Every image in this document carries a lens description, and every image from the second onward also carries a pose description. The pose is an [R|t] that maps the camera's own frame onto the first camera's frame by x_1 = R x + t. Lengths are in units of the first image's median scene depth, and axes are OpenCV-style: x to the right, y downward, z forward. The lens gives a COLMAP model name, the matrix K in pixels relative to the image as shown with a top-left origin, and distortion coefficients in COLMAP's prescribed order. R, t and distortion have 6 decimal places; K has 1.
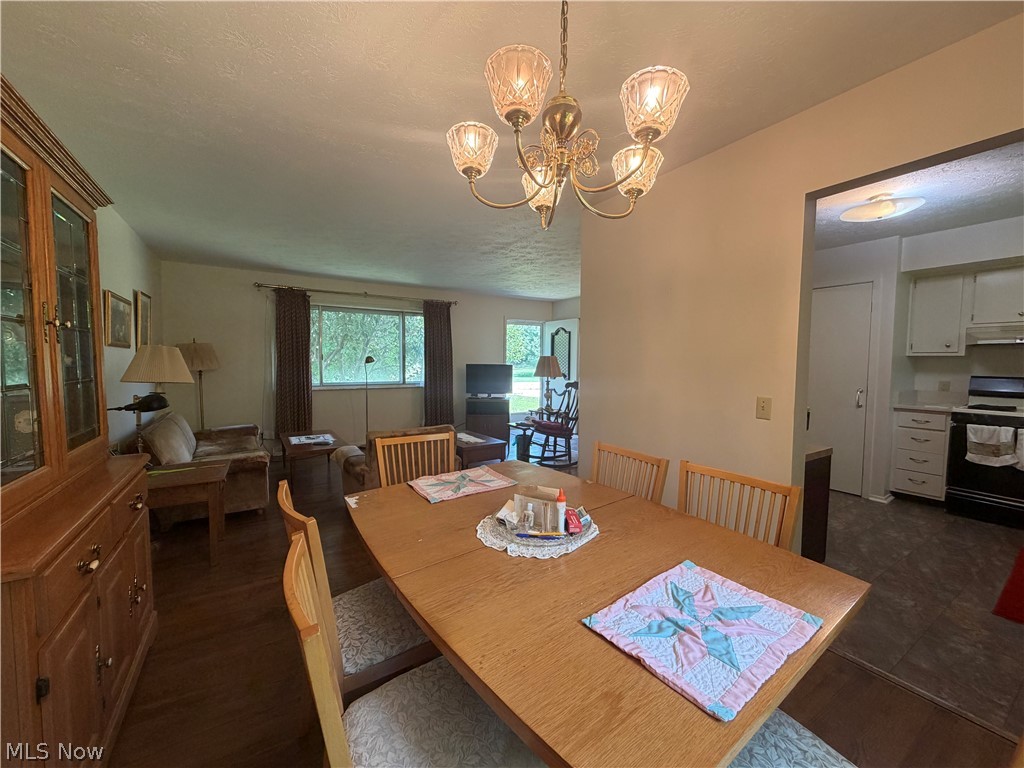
lens RADIAL K [[407.8, 0, 509.0], [0, 407.8, 383.6], [0, 0, 1]] dist [-0.000054, 0.000307]
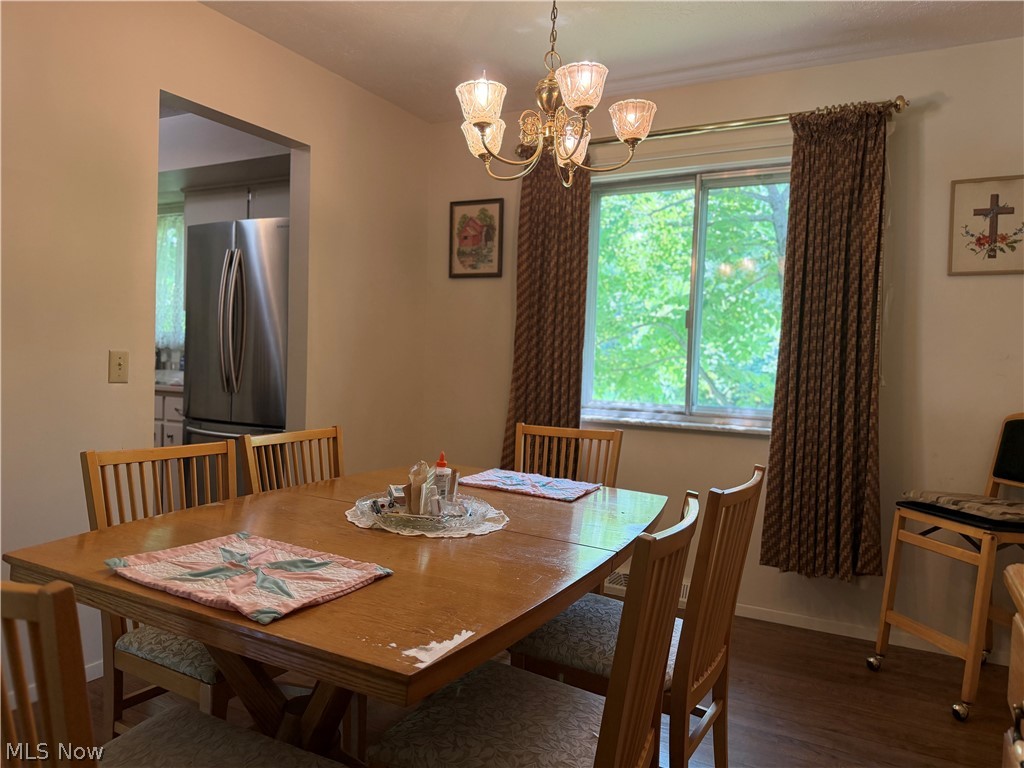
lens RADIAL K [[723.1, 0, 511.3], [0, 723.1, 388.4], [0, 0, 1]] dist [0.062443, -0.089059]
pose [[-0.487735, -0.060148, 0.870917, -0.461719], [0.007378, 0.997304, 0.073008, 0.007463], [-0.872961, 0.042034, -0.485976, 0.600999]]
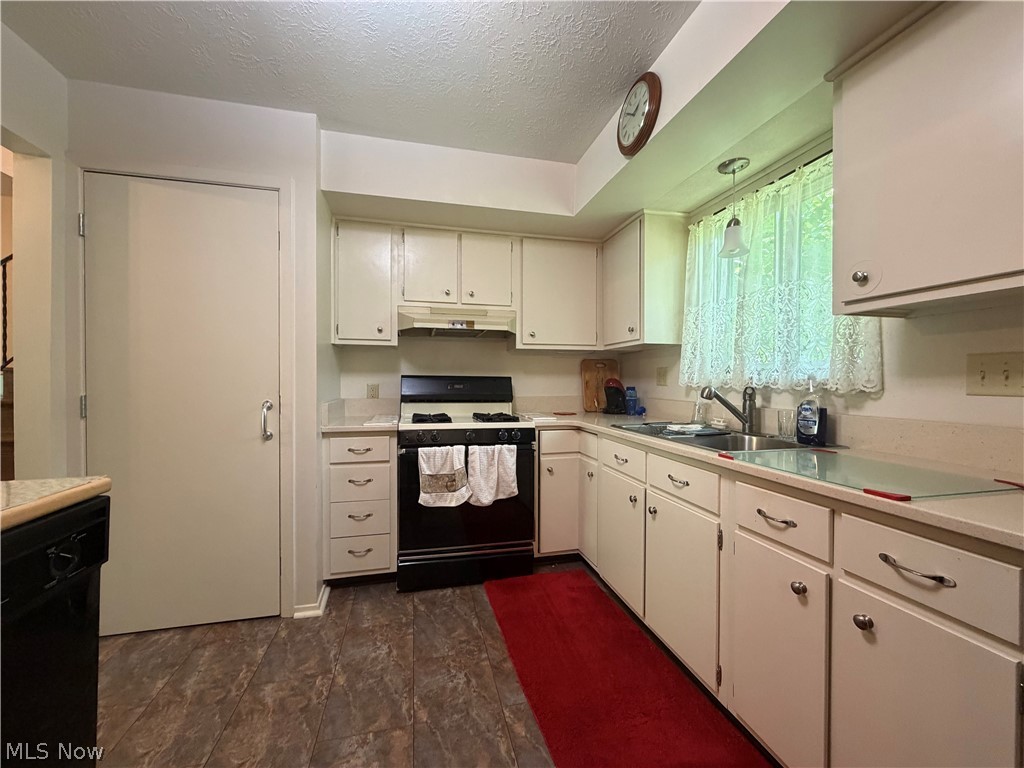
lens RADIAL K [[407.8, 0, 509.0], [0, 407.8, 383.6], [0, 0, 1]] dist [-0.000054, 0.000307]
pose [[0.322039, -0.014329, 0.946618, 0.547742], [0.050679, 0.998713, -0.002123, 0.007538], [-0.945369, 0.048657, 0.322351, 0.632190]]
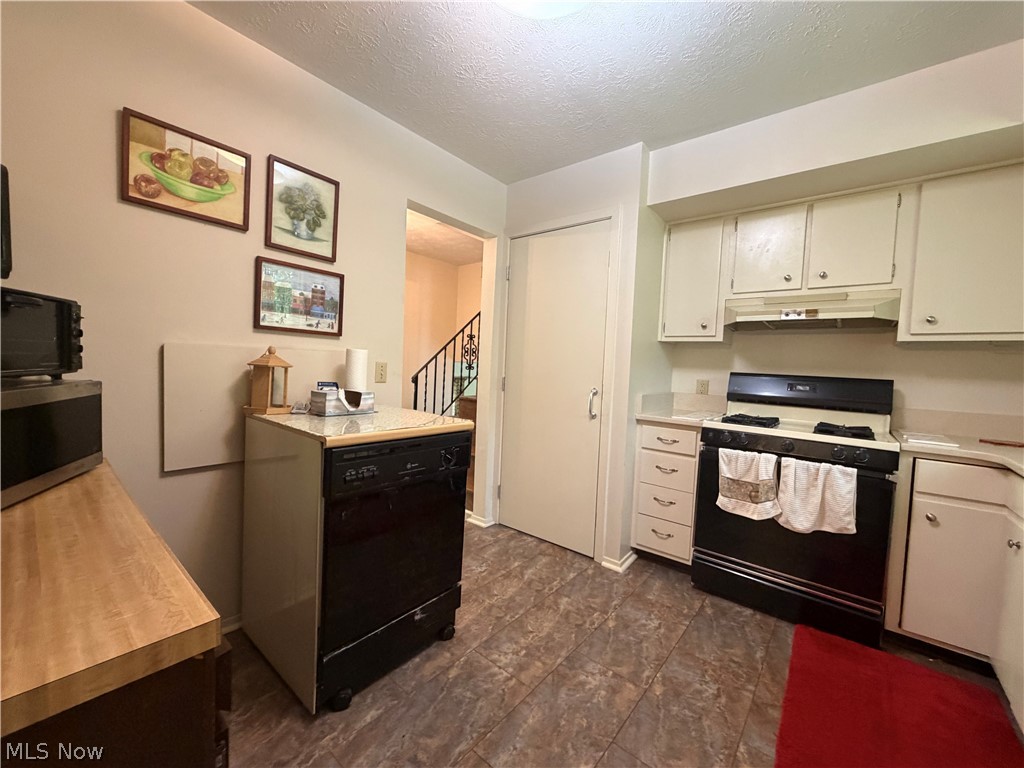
lens RADIAL K [[407.8, 0, 509.0], [0, 407.8, 383.6], [0, 0, 1]] dist [-0.000054, 0.000307]
pose [[0.949795, 0.020717, 0.312186, 0.606806], [-0.019999, 0.999785, -0.005499, 0.012259], [-0.312232, -0.001020, 0.950005, 0.498333]]
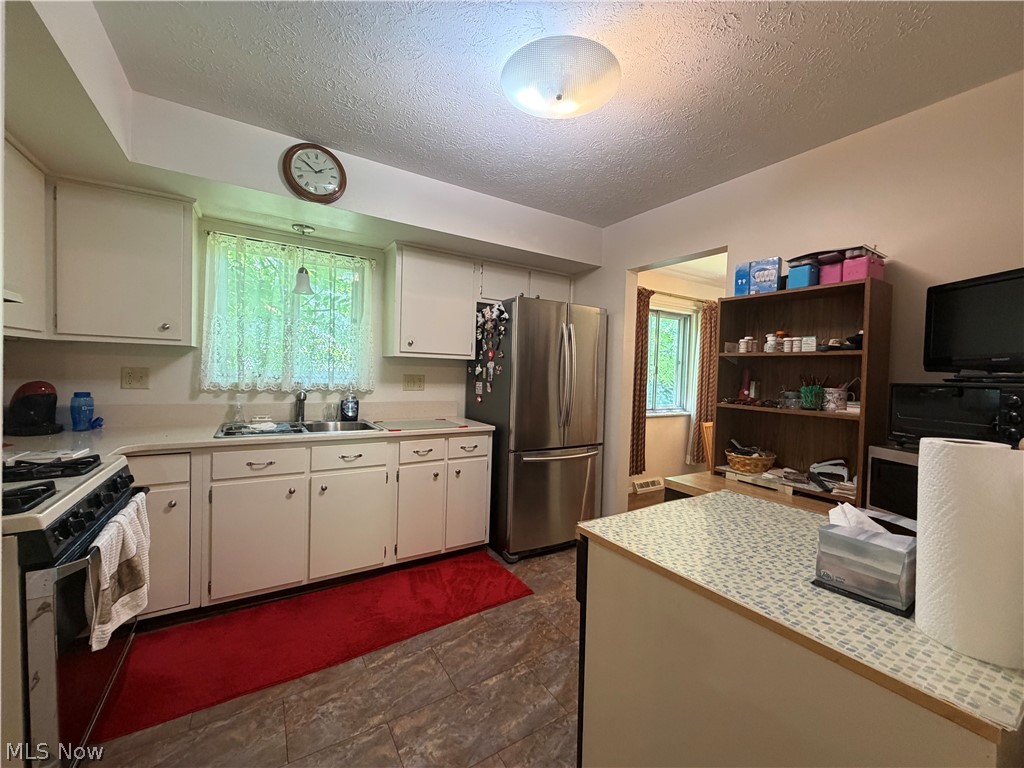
lens RADIAL K [[407.8, 0, 509.0], [0, 407.8, 383.6], [0, 0, 1]] dist [-0.000054, 0.000307]
pose [[-0.999261, -0.038241, 0.003899, 0.770138], [-0.037765, 0.995585, 0.085934, -0.064174], [-0.007168, 0.085723, -0.996293, 1.255782]]
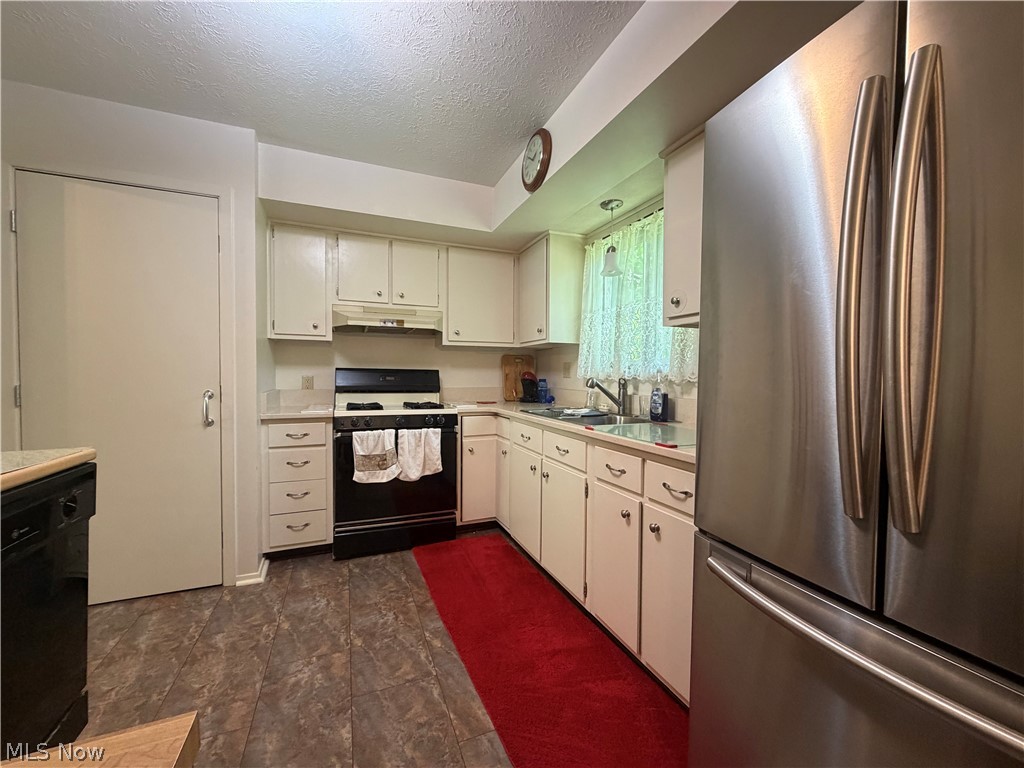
lens RADIAL K [[407.8, 0, 509.0], [0, 407.8, 383.6], [0, 0, 1]] dist [-0.000054, 0.000307]
pose [[0.174690, -0.028506, 0.984211, 0.446353], [0.048135, 0.998633, 0.020380, 0.012184], [-0.983446, 0.043815, 0.175824, 0.574760]]
